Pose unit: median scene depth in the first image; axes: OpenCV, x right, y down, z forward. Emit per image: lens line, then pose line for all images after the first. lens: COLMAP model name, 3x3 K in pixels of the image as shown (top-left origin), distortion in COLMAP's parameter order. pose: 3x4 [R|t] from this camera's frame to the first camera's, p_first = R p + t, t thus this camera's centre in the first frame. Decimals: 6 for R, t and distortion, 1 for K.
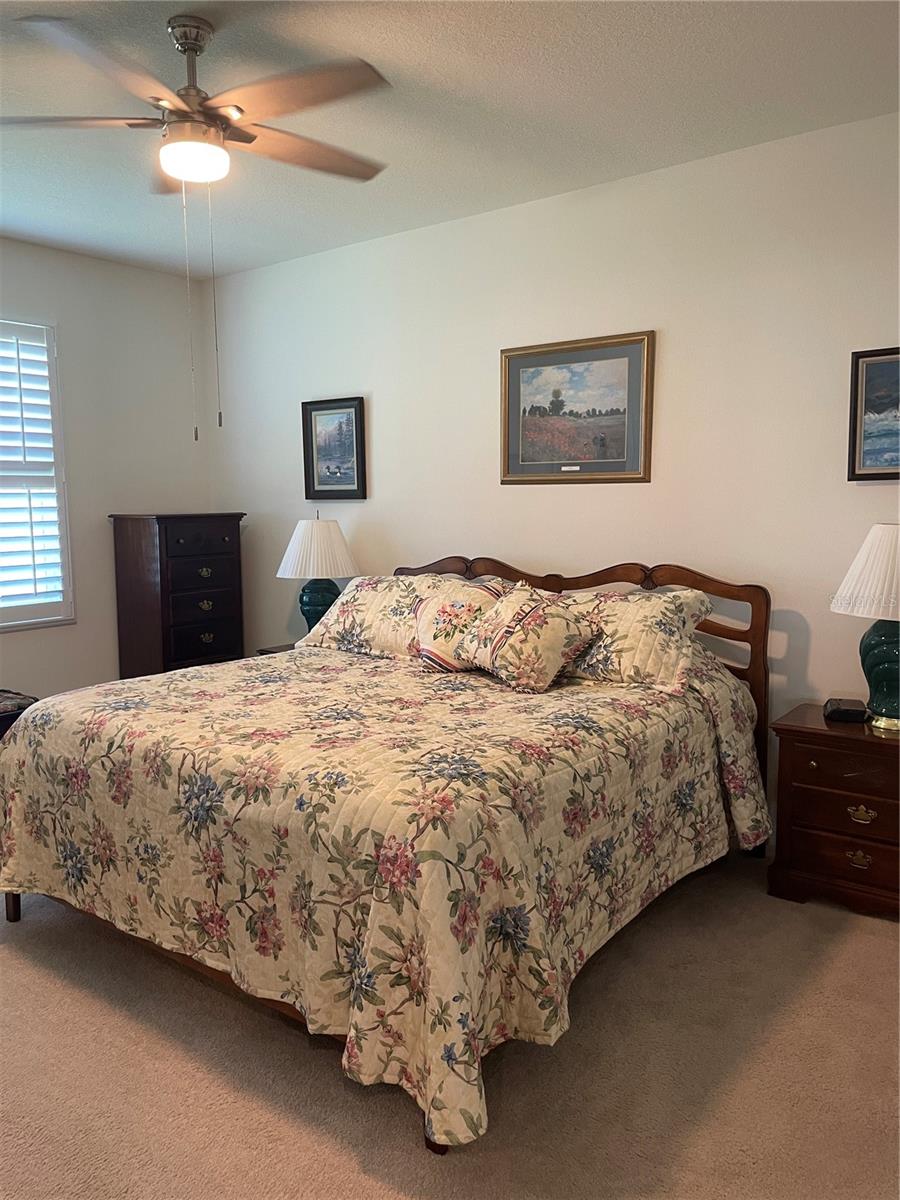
lens RADIAL K [[925.5, 0, 455.0], [0, 925.5, 606.6], [0, 0, 1]] dist [0.058145, -0.031700]
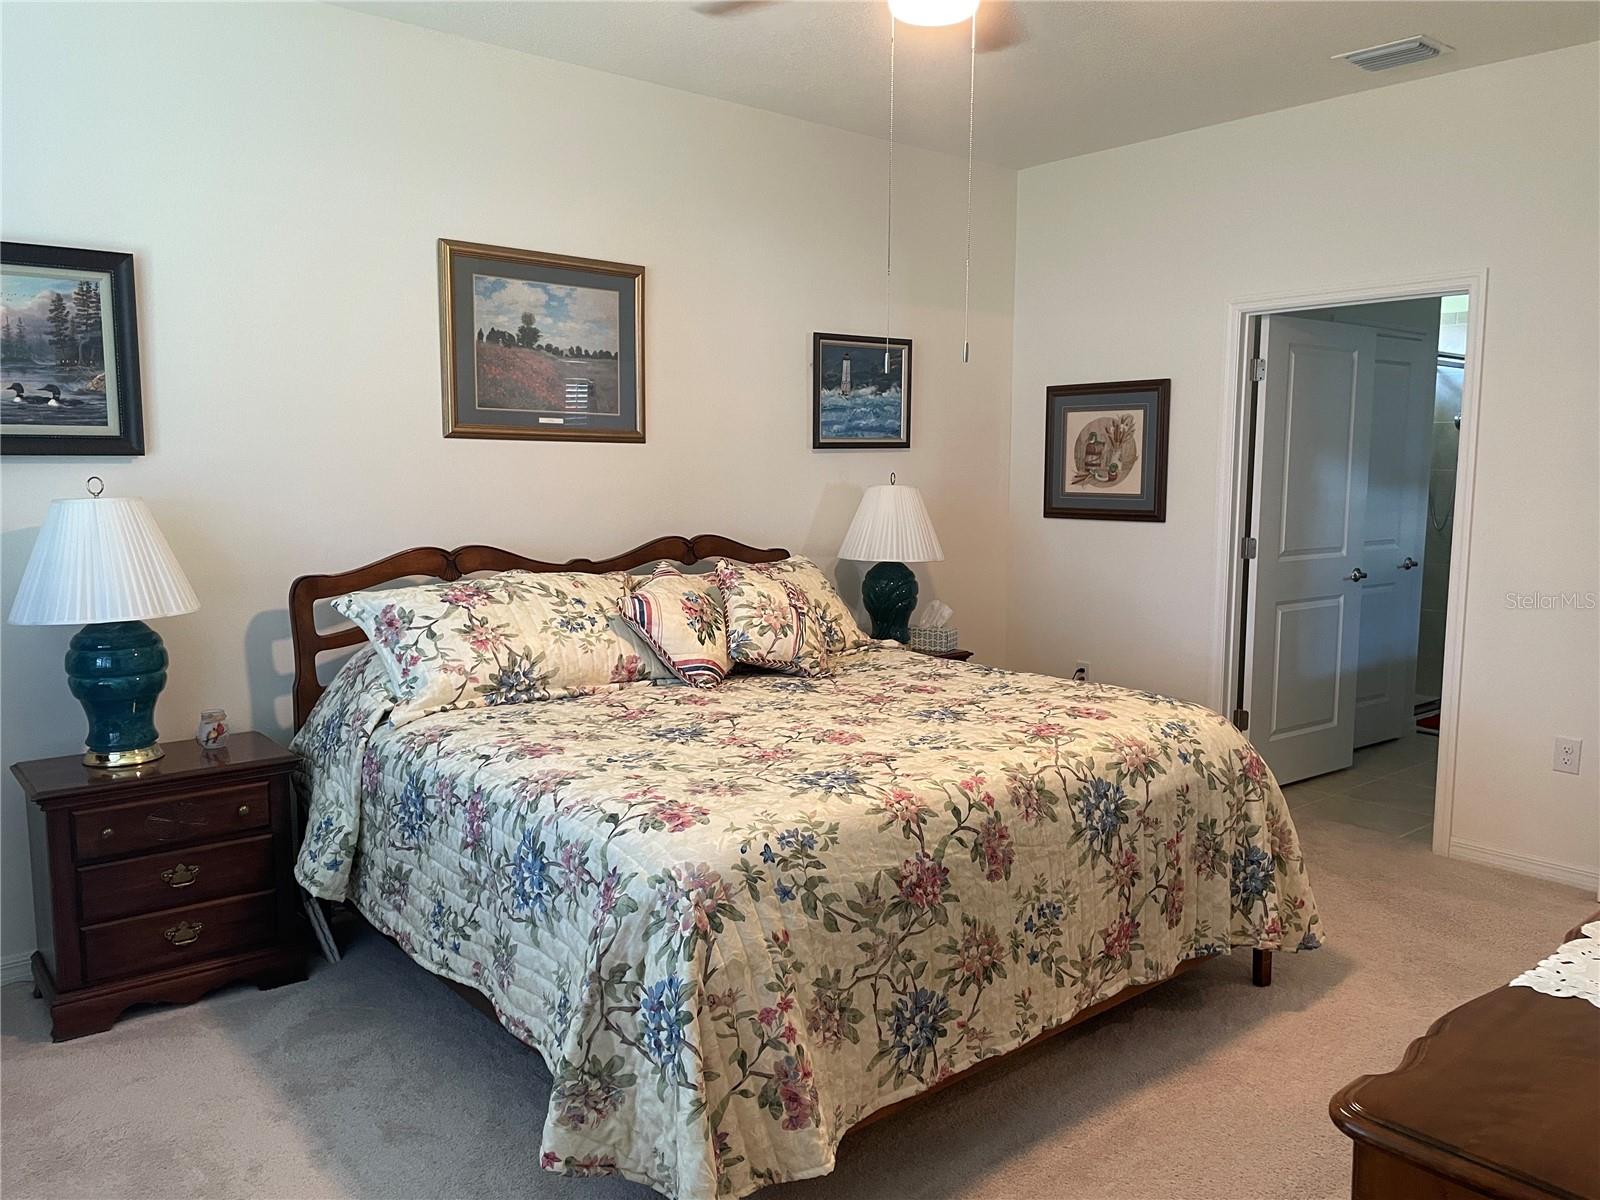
lens RADIAL K [[1234.1, 0, 812.9], [0, 1234.1, 600.6], [0, 0, 1]] dist [0.058145, -0.031700]
pose [[0.184307, -0.098601, 0.977910, -0.987133], [0.111996, 0.990582, 0.078771, -0.069242], [-0.976467, 0.095004, 0.193614, 0.713848]]
